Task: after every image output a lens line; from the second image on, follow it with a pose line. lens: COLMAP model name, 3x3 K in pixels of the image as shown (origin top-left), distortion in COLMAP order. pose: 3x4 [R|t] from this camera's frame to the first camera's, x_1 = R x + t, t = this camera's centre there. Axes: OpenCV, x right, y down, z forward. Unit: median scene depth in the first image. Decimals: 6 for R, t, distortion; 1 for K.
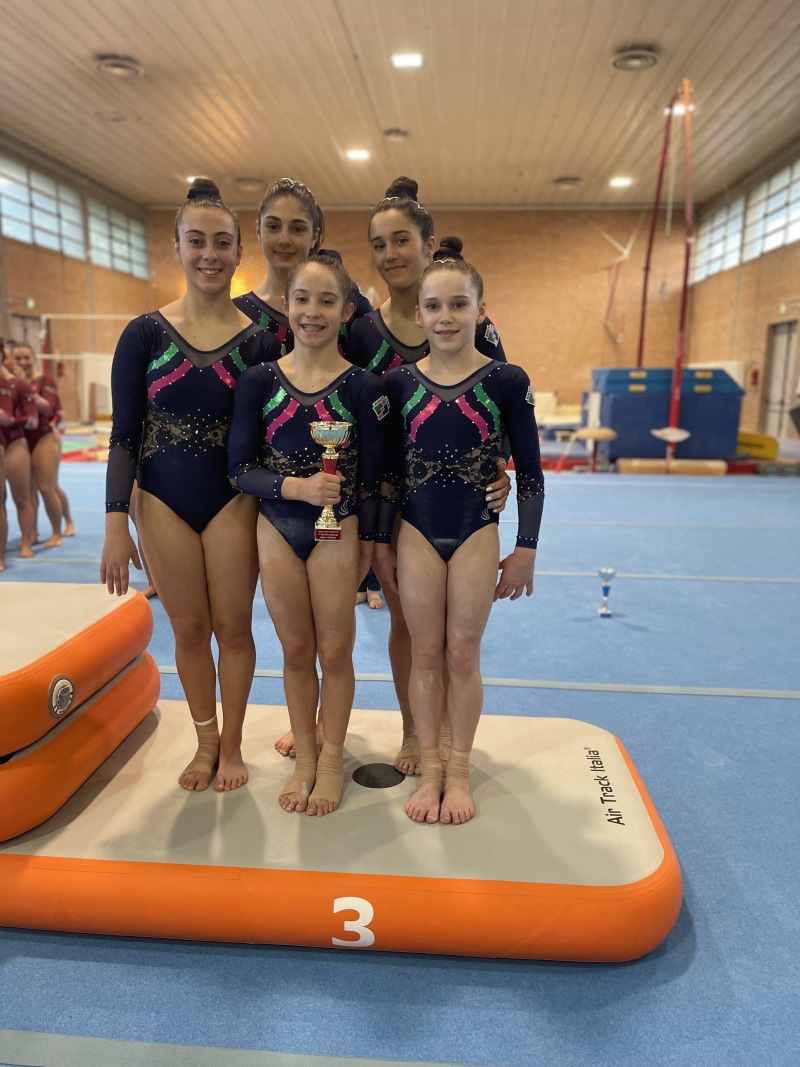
lens RADIAL K [[802.9, 0, 399.8], [0, 802.9, 536.3], [0, 0, 1]] dist [0.062057, -0.093617]
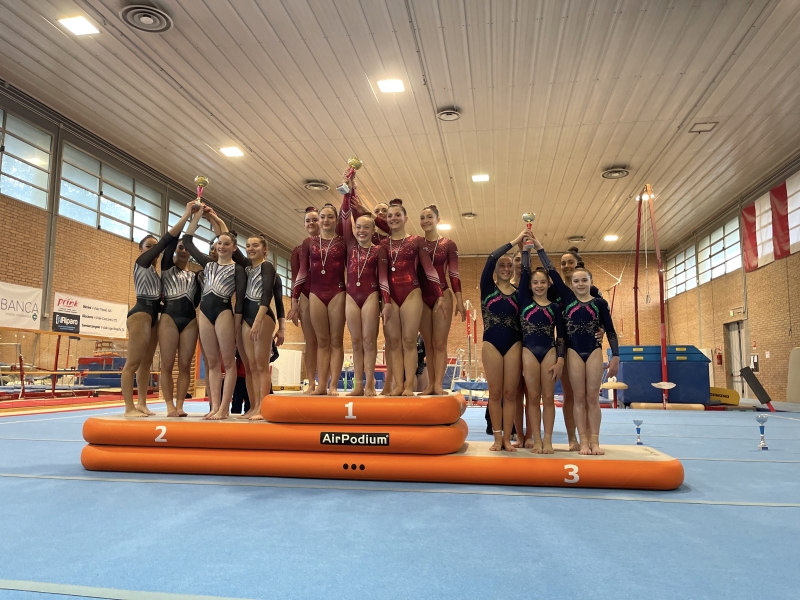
lens RADIAL K [[602.0, 0, 397.7], [0, 602.0, 299.7], [0, 0, 1]] dist [0.062057, -0.093617]
pose [[0.996039, -0.014886, -0.087665, -0.415677], [-0.013059, 0.950708, -0.309812, 0.491633], [0.087955, 0.309730, 0.946748, -1.205883]]
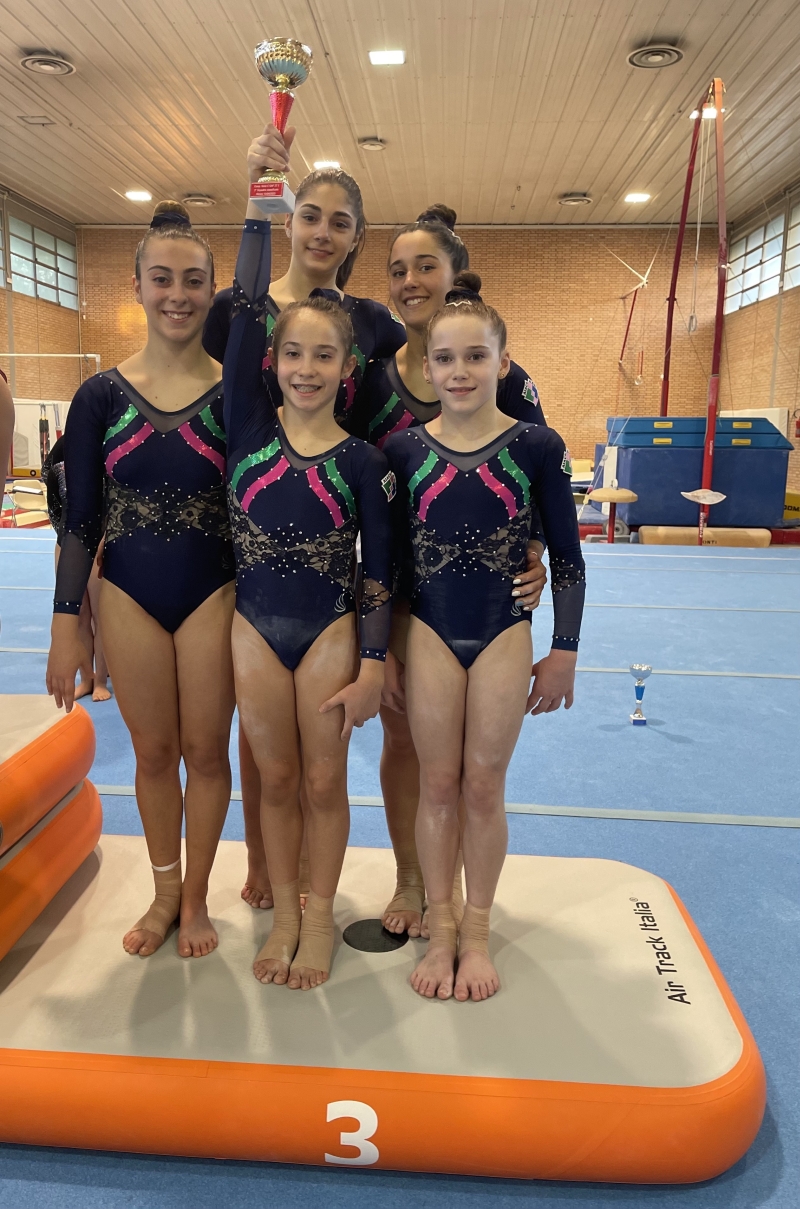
lens RADIAL K [[962.9, 0, 365.4], [0, 962.9, 571.1], [0, 0, 1]] dist [0.063450, -0.090797]
pose [[0.999971, 0.003315, -0.006860, -0.031995], [-0.003616, 0.999013, -0.044264, -0.021271], [0.006707, 0.044288, 0.998996, 0.026795]]
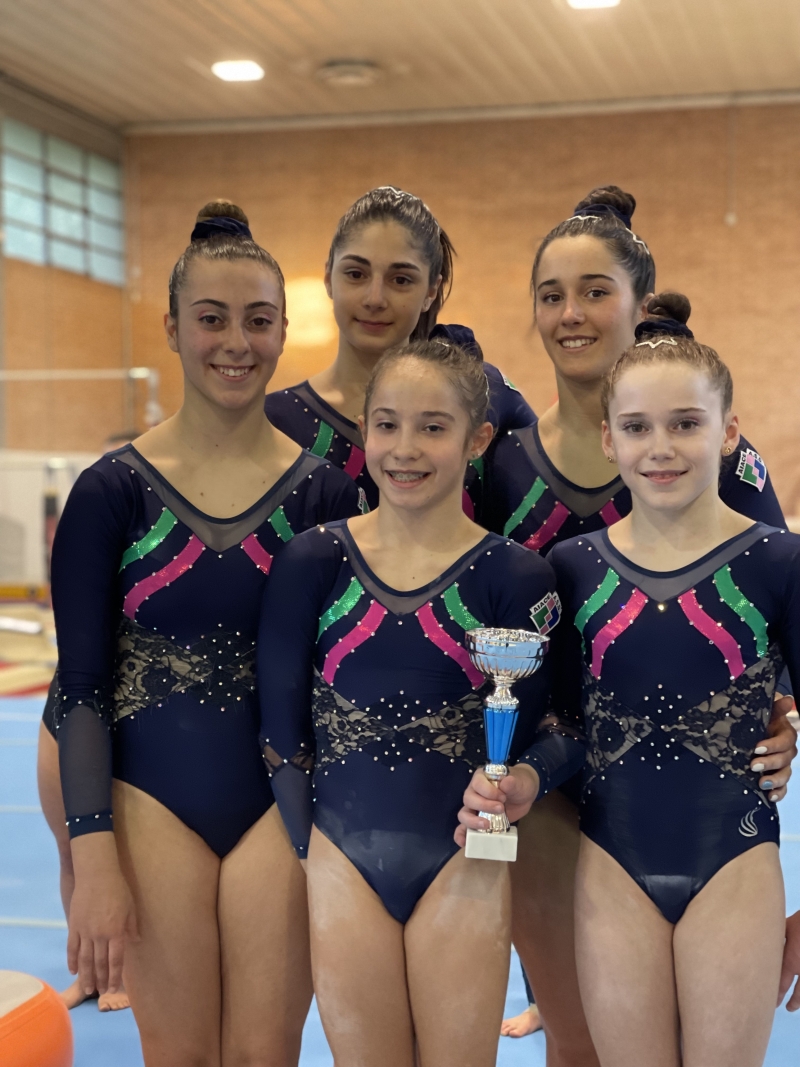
lens RADIAL K [[1952.5, 0, 416.1], [0, 1952.5, 512.9], [0, 0, 1]] dist [0.350631, 0.000000]
pose [[0.989312, -0.014384, -0.145100, 0.076315], [-0.011744, 0.984030, -0.177617, 0.003075], [0.145337, 0.177423, 0.973344, -0.244661]]
